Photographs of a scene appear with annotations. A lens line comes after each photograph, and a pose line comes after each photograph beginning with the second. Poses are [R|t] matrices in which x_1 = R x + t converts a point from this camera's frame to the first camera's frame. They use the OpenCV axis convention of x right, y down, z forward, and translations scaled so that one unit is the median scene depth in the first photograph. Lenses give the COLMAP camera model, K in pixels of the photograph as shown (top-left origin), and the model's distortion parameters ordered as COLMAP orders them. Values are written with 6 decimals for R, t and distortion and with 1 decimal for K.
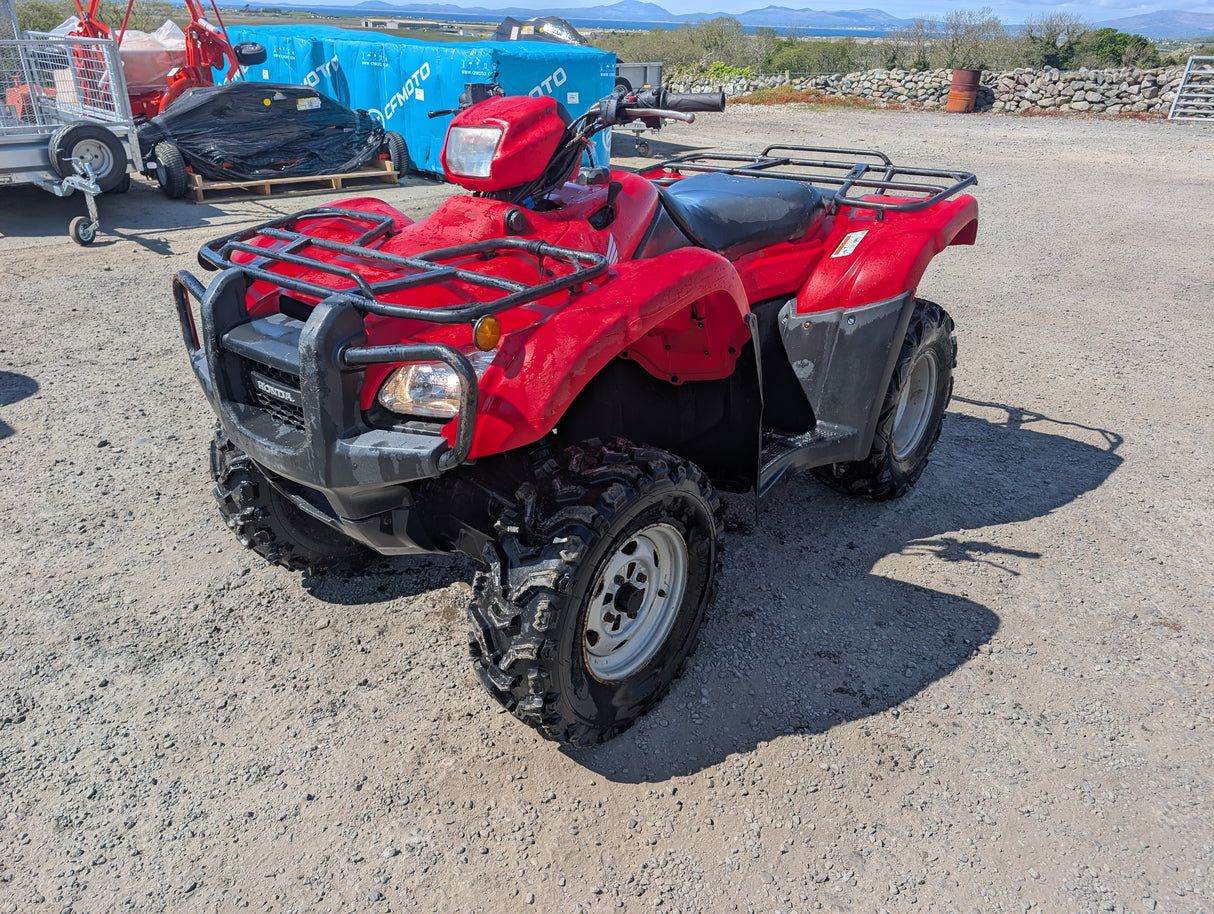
lens RADIAL K [[868.8, 0, 596.7], [0, 868.8, 454.1], [0, 0, 1]] dist [0.010426, -0.002209]
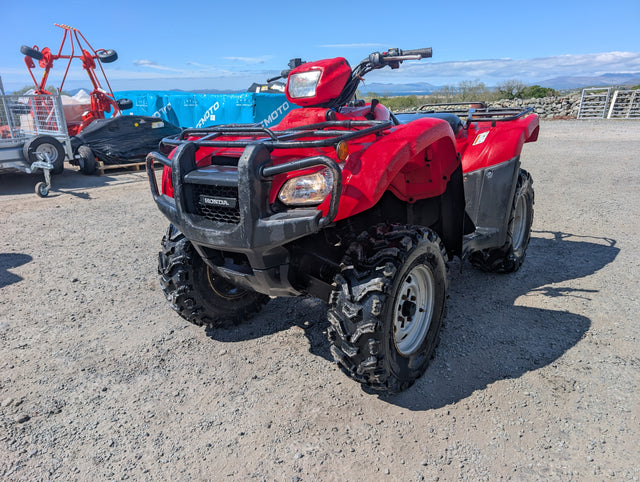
lens RADIAL K [[458.0, 0, 325.9], [0, 458.0, 244.3], [0, 0, 1]] dist [0.010426, -0.002209]
pose [[0.996050, -0.064743, 0.060774, -0.109538], [0.072700, 0.987558, -0.139444, 0.091395], [-0.050990, 0.143312, 0.988363, 0.023298]]
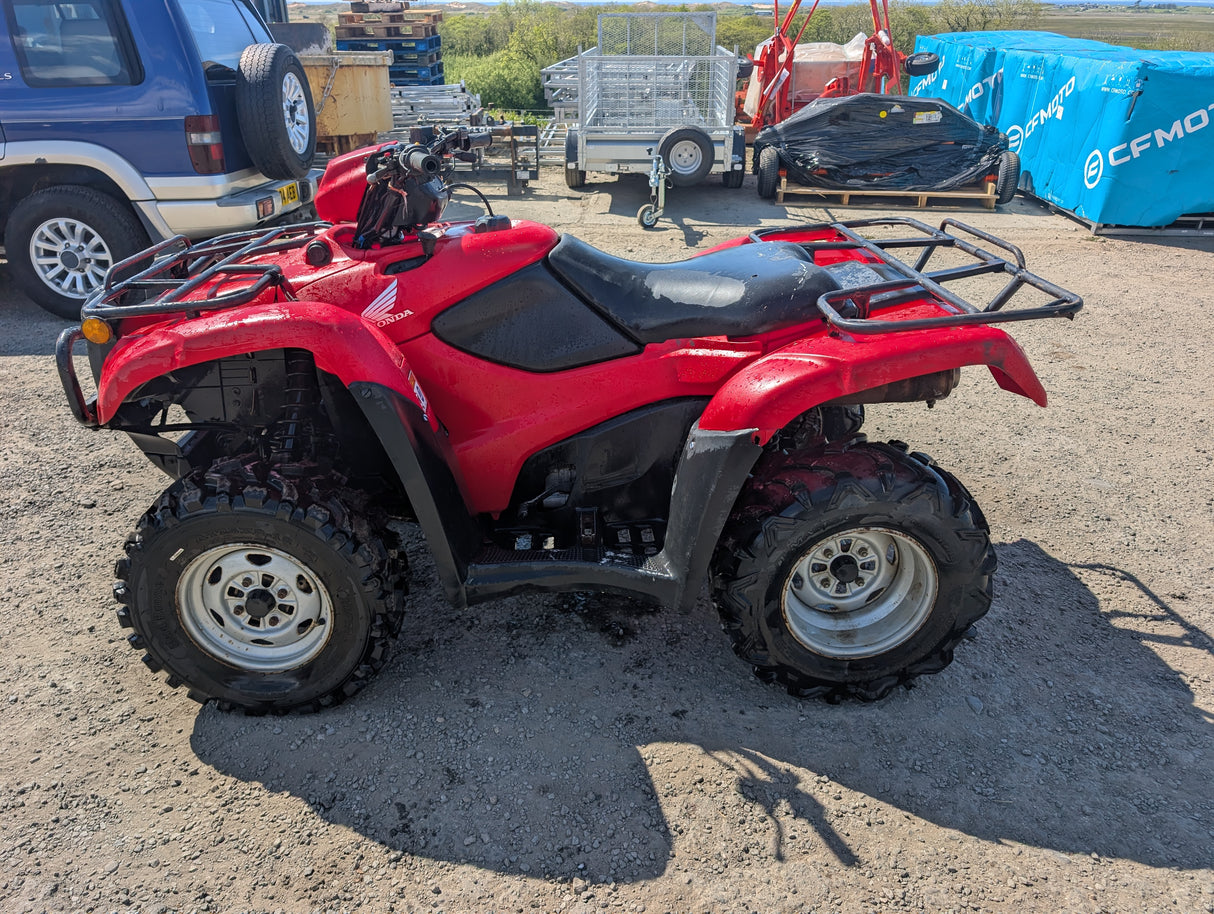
lens RADIAL K [[868.8, 0, 598.6], [0, 868.8, 457.7], [0, 0, 1]] dist [0.010426, -0.002209]
pose [[0.669206, 0.314586, -0.673201, 0.592787], [-0.312774, 0.941050, 0.128833, -0.165786], [0.674044, 0.124344, 0.728150, 0.274562]]
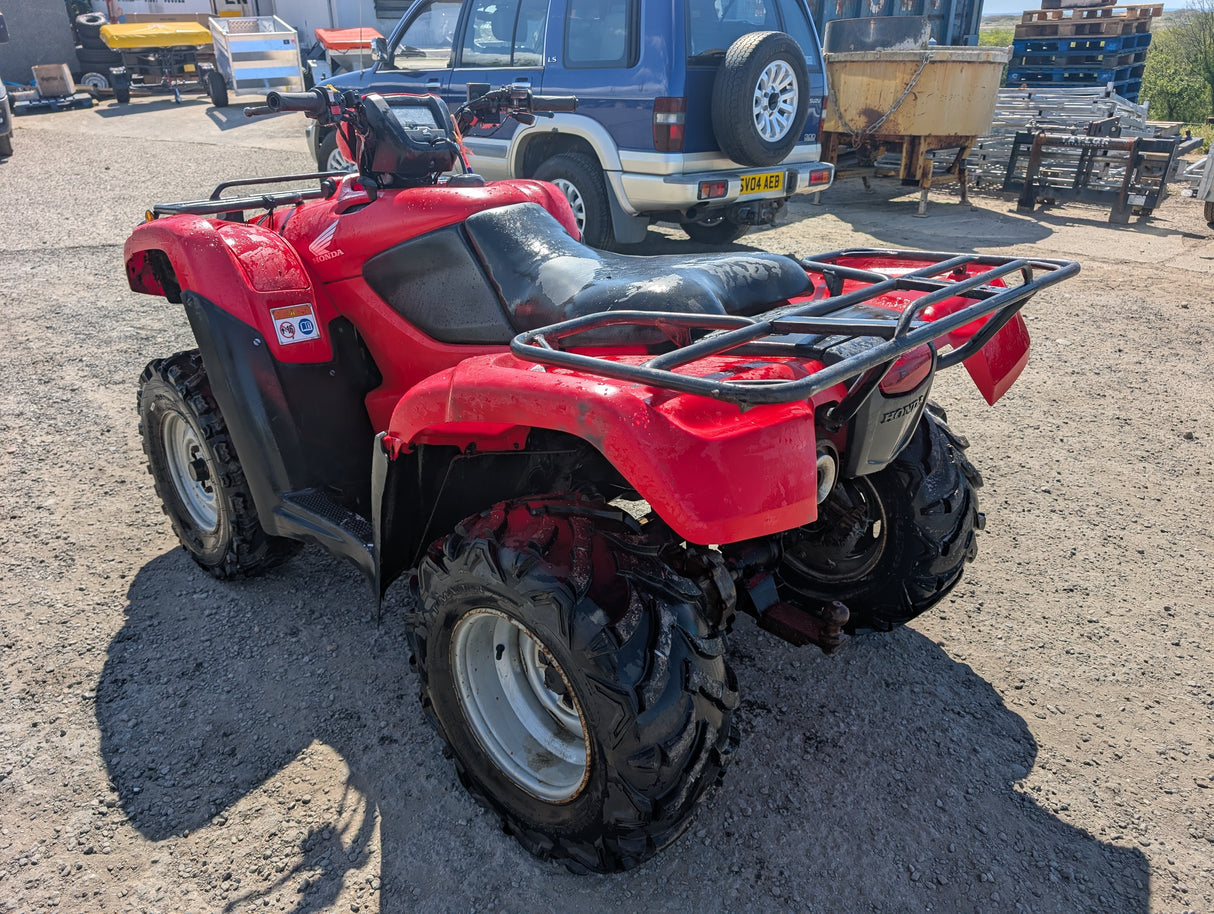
lens RADIAL K [[868.8, 0, 602.3], [0, 868.8, 461.7], [0, 0, 1]] dist [0.010426, -0.002209]
pose [[-0.058640, 0.420087, -0.905587, 0.696423], [-0.428405, 0.808780, 0.402920, -0.370366], [0.901682, 0.411585, 0.132541, 0.805106]]
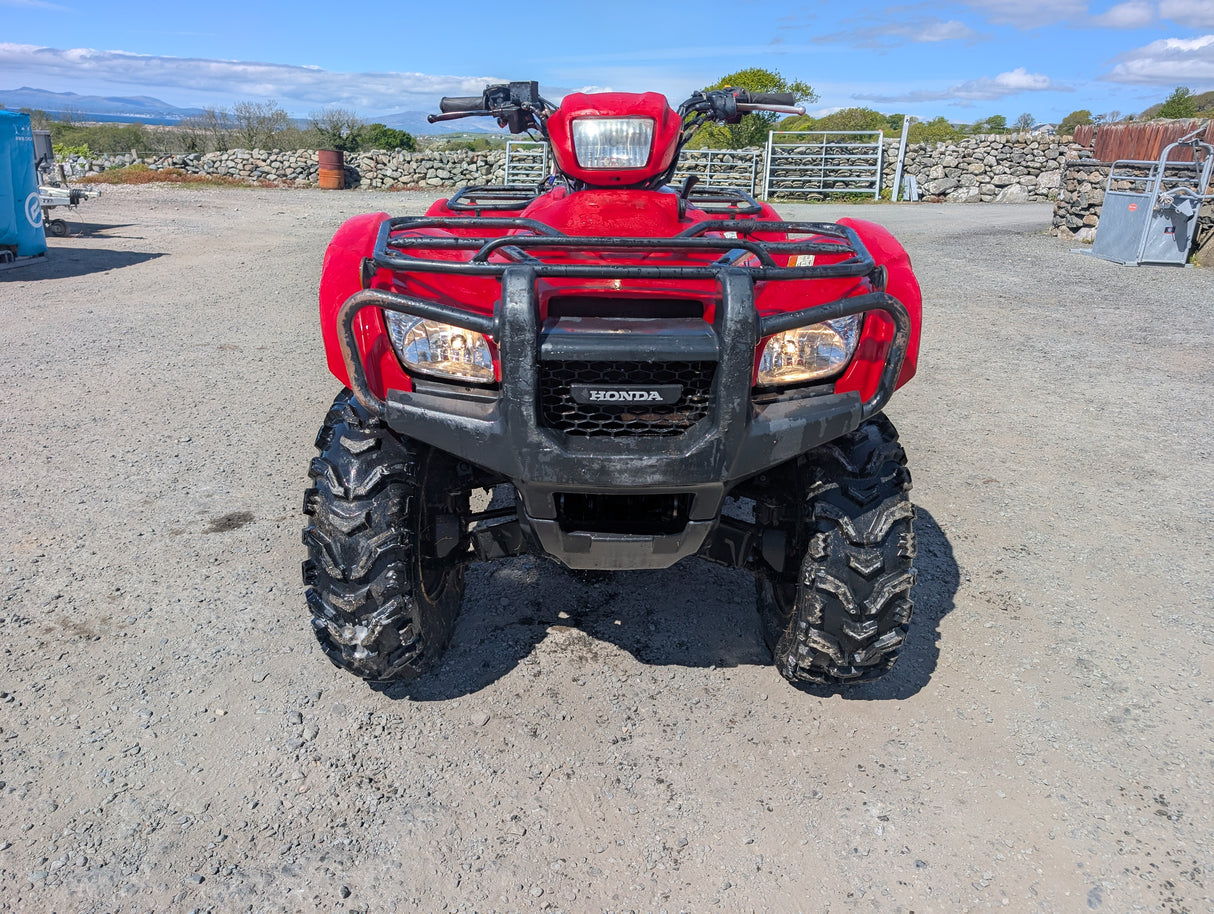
lens RADIAL K [[868.8, 0, 588.3], [0, 868.8, 452.1], [0, 0, 1]] dist [0.010426, -0.002209]
pose [[0.756387, -0.203561, 0.621644, -0.510187], [0.258208, 0.966087, 0.002176, -0.015741], [-0.601005, 0.158867, 0.783297, 0.192059]]
